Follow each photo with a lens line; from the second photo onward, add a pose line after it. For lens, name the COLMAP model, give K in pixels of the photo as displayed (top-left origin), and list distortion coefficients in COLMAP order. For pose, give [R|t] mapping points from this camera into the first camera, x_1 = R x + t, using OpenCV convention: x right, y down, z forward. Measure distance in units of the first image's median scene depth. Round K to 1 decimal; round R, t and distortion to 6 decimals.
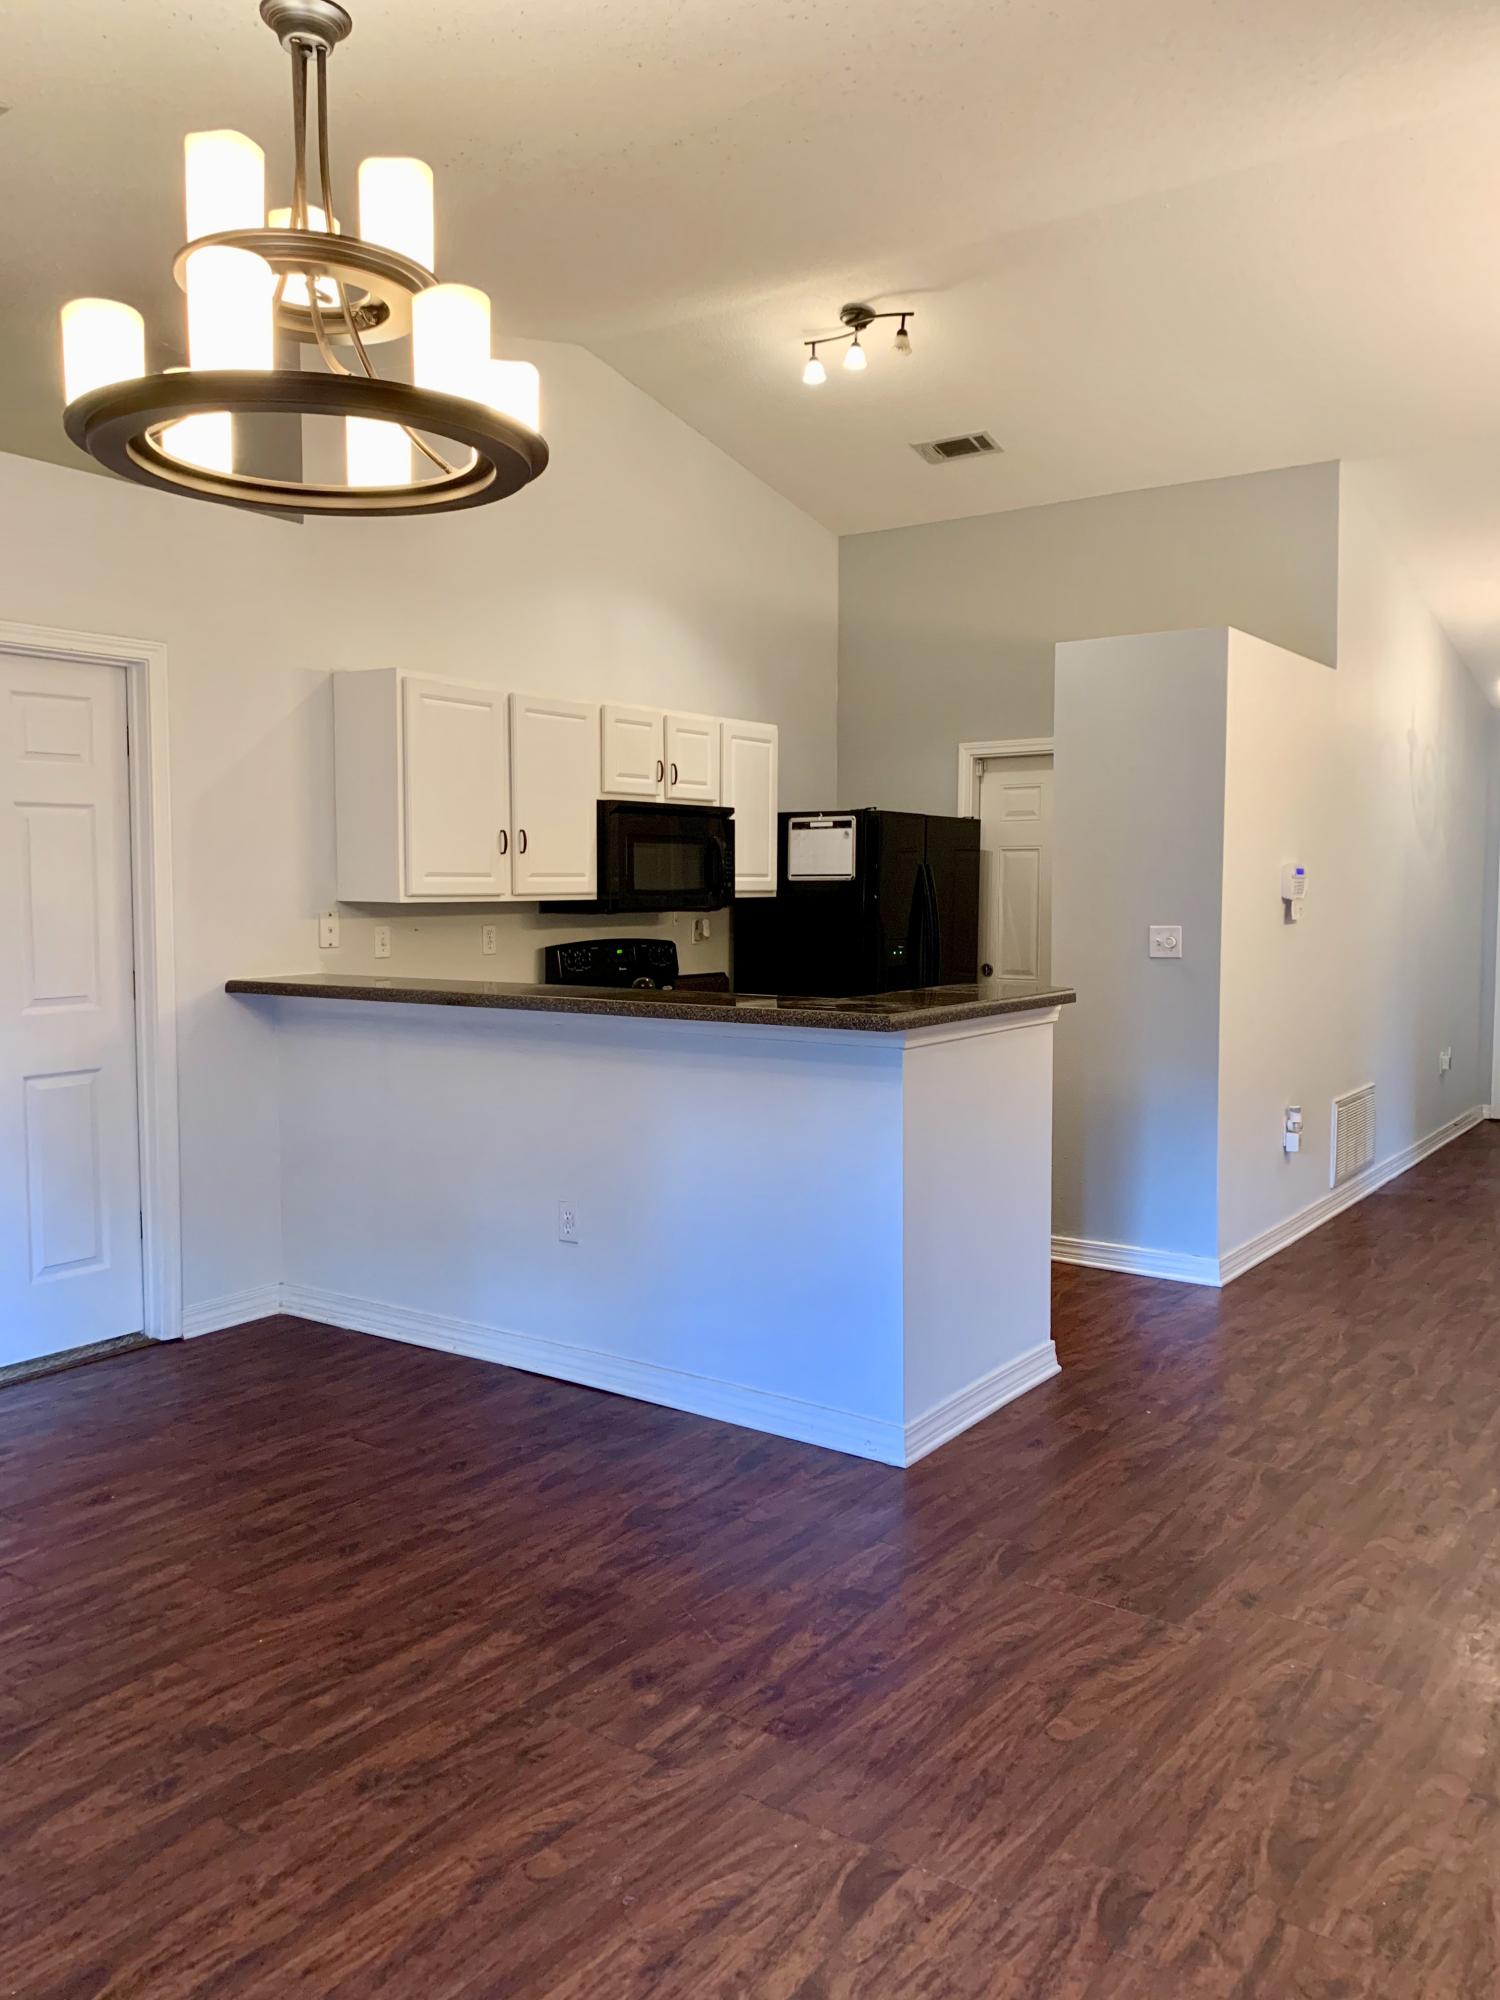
lens RADIAL K [[1530.5, 0, 753.6], [0, 1530.5, 991.0], [0, 0, 1]] dist [0.027663, -0.023673]
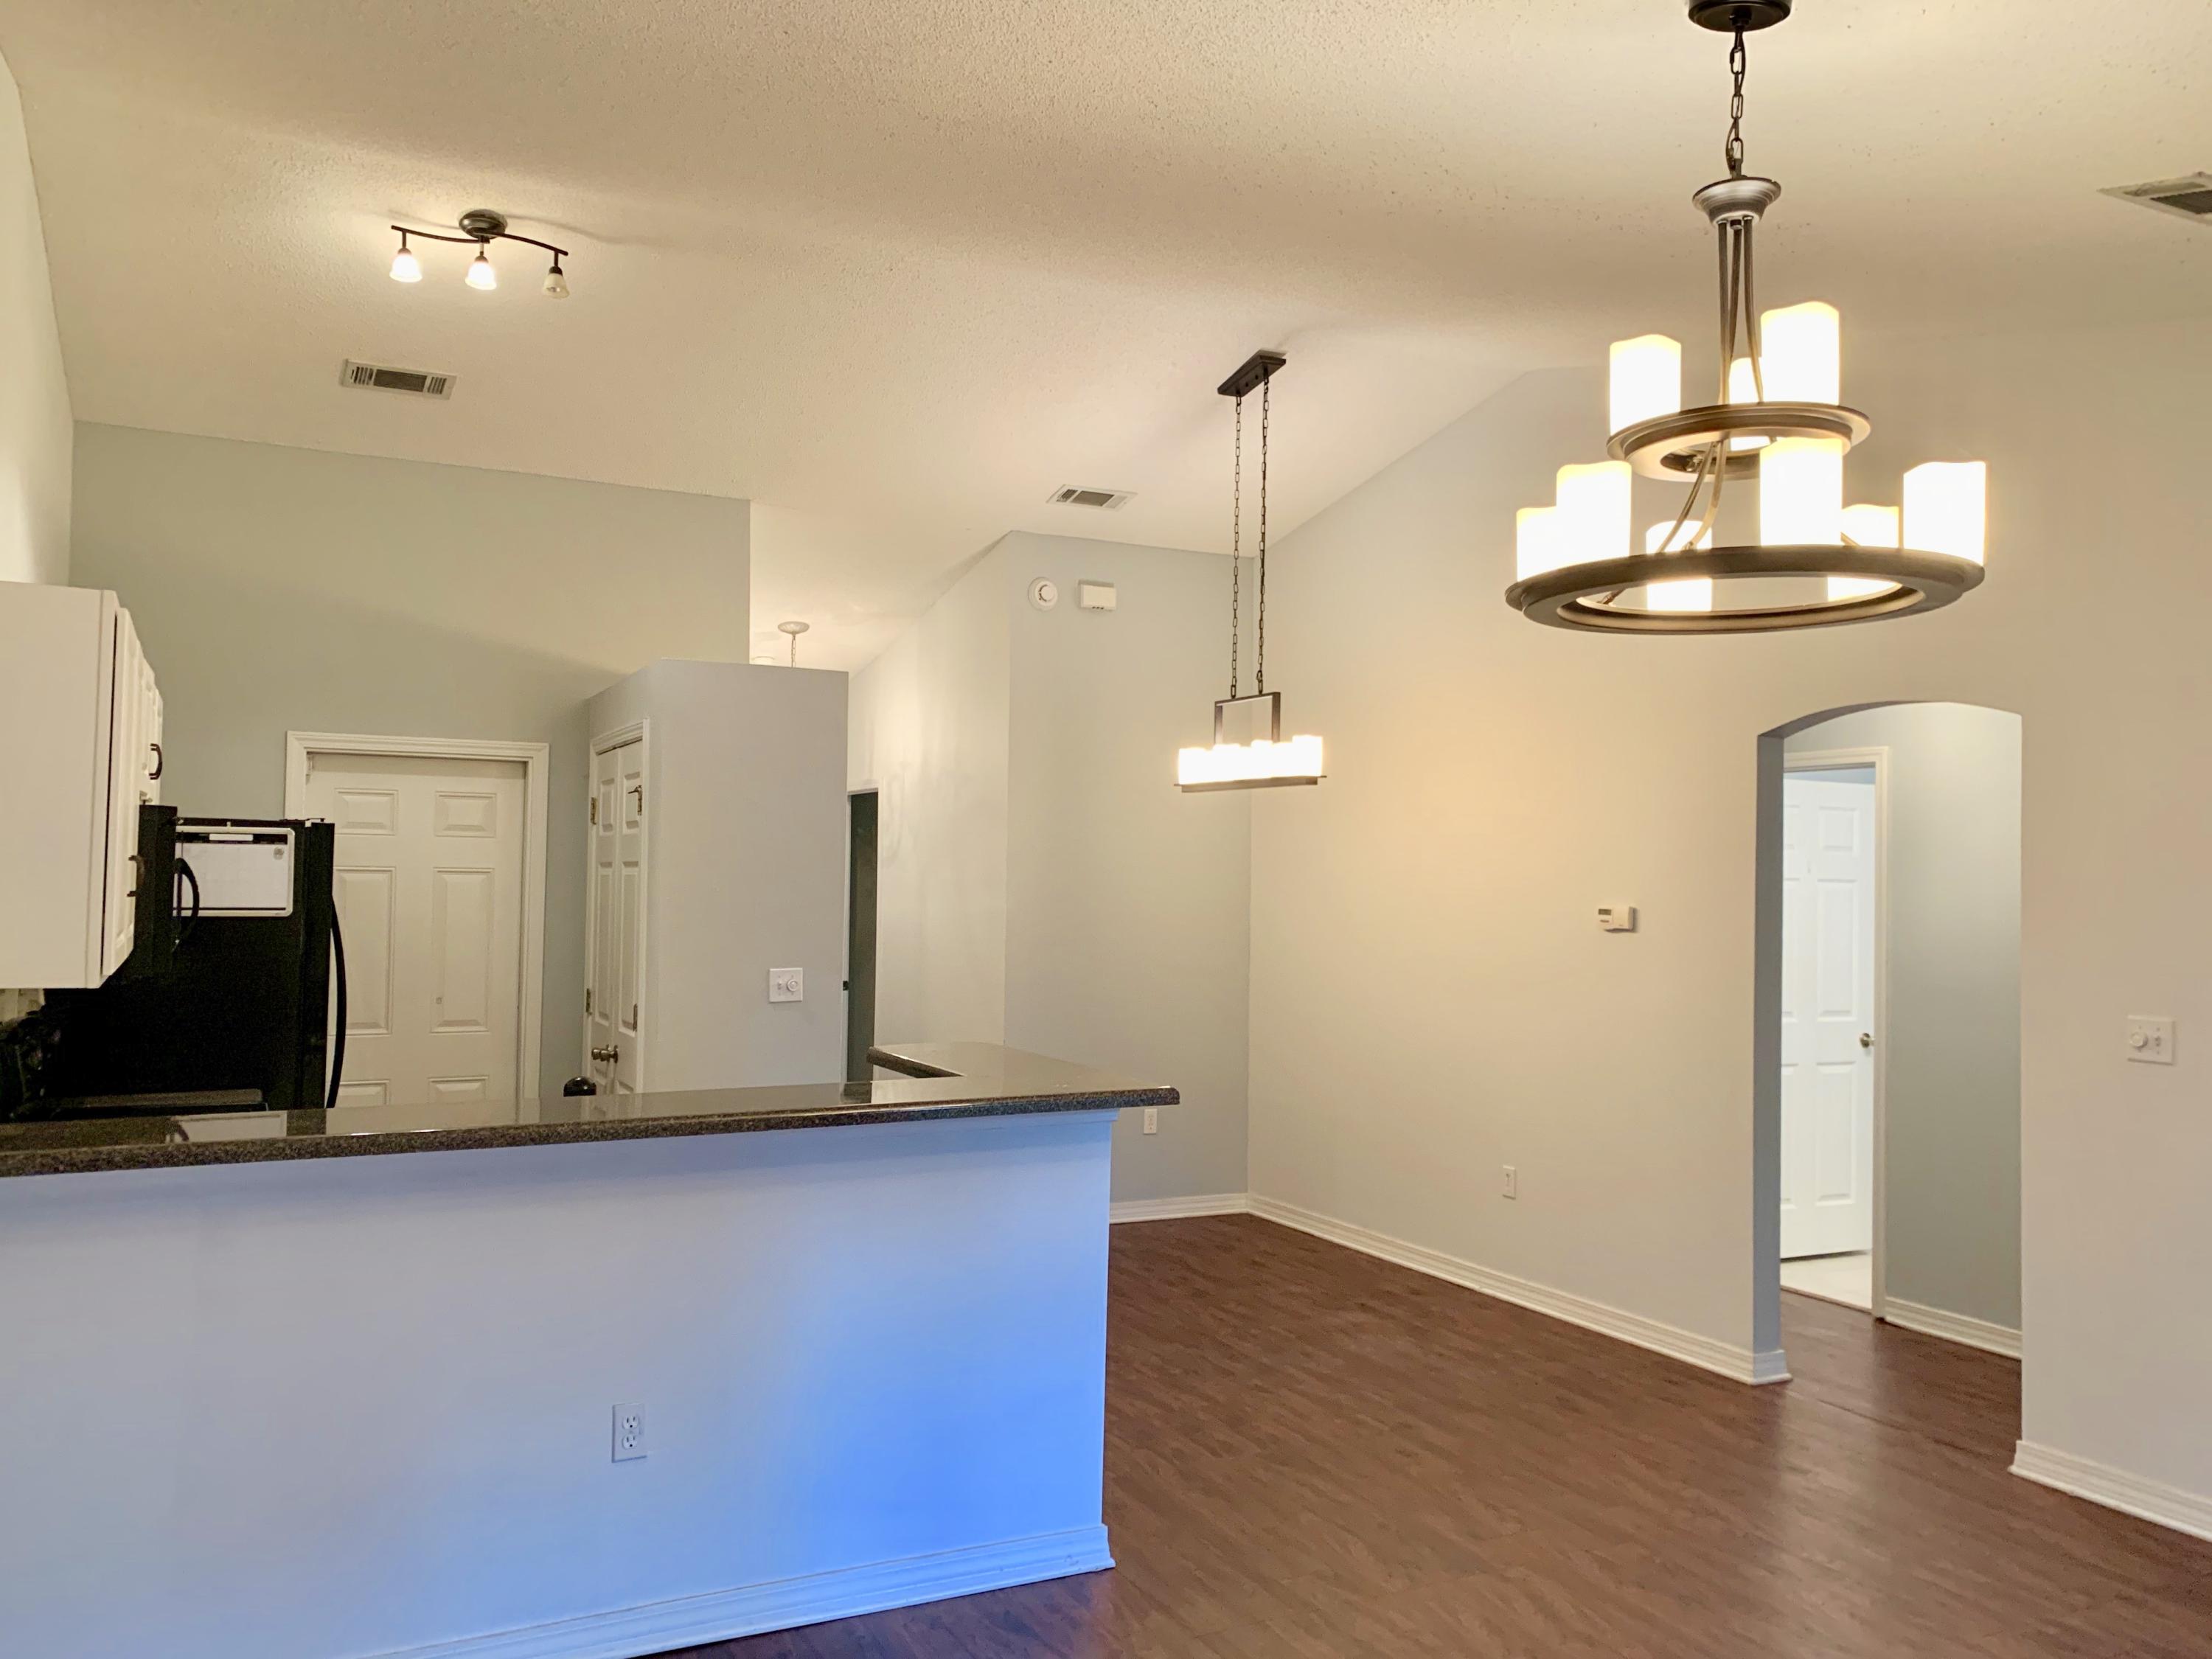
lens RADIAL K [[1703.0, 0, 1092.5], [0, 1703.0, 832.0], [0, 0, 1]] dist [-0.002865, -0.004661]
pose [[0.467015, 0.031150, 0.883700, -0.679781], [0.048088, 0.997006, -0.060558, -0.062824], [-0.882941, 0.070776, 0.464119, 0.393382]]
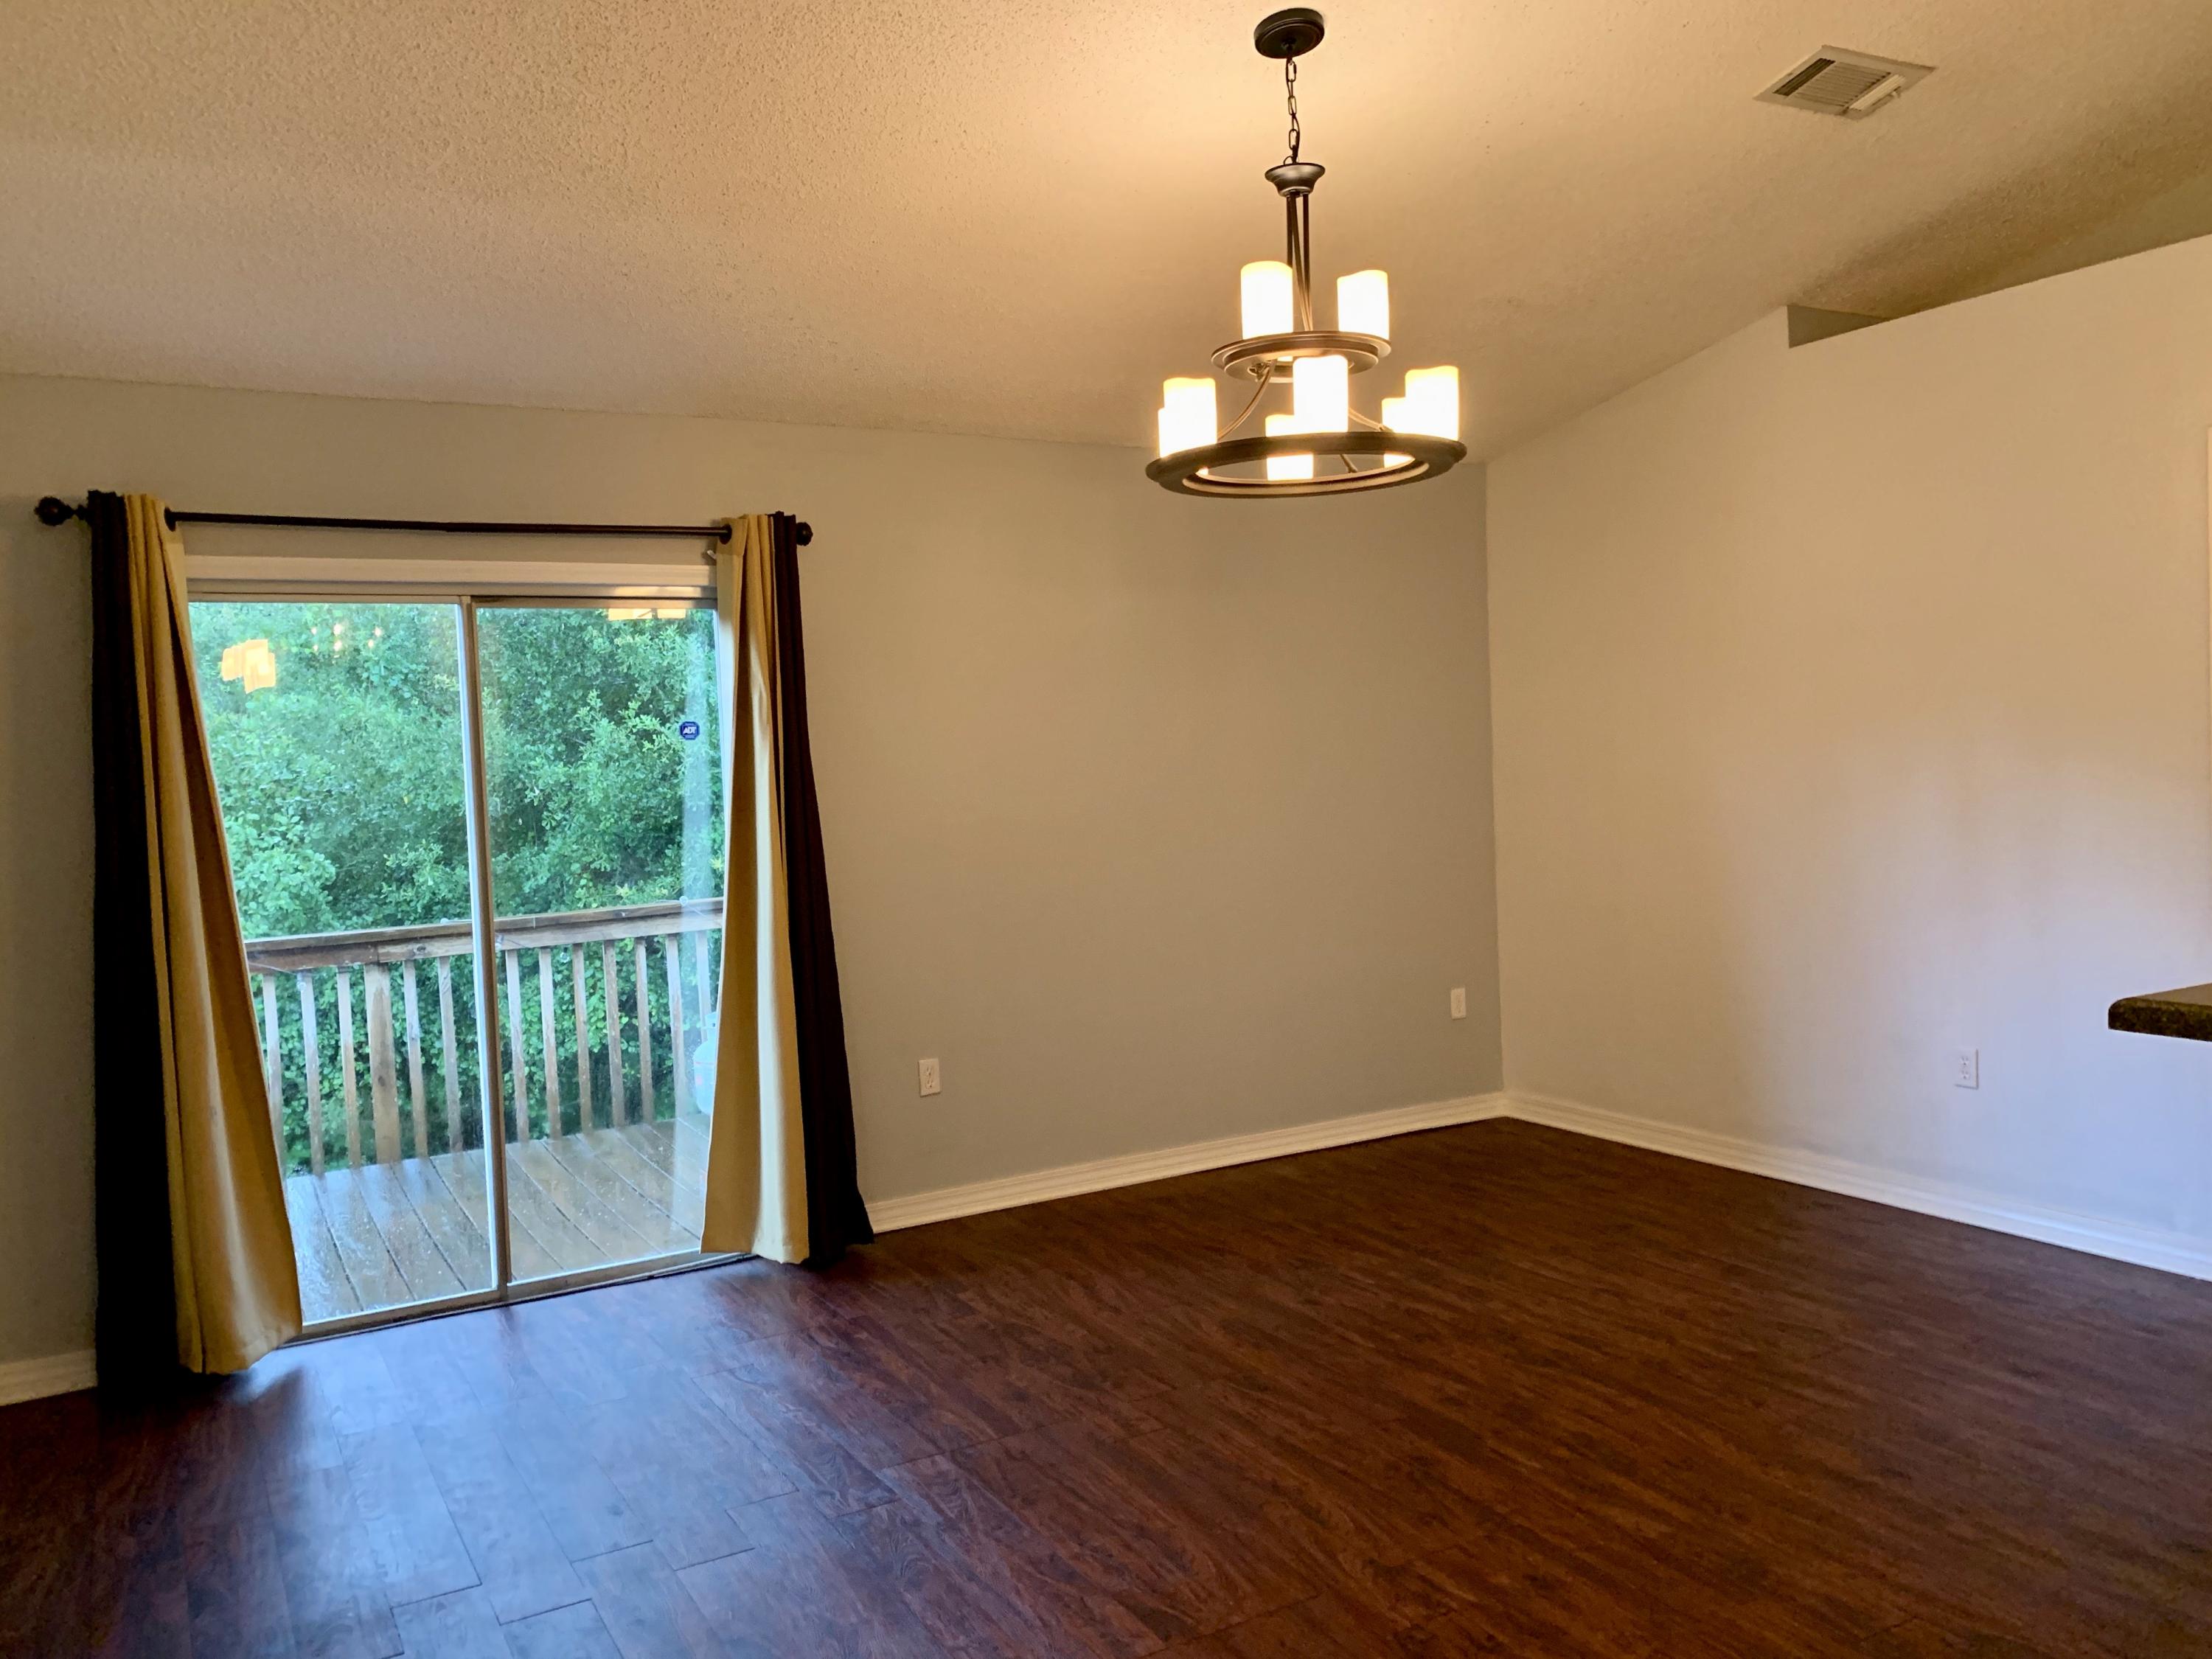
lens RADIAL K [[1692.7, 0, 1091.7], [0, 1692.7, 823.2], [0, 0, 1]] dist [0.027663, -0.023673]
pose [[-0.428876, 0.057823, -0.901511, 0.577731], [-0.027777, 0.996633, 0.077139, -0.057888], [0.902936, 0.058125, -0.425826, 0.692022]]
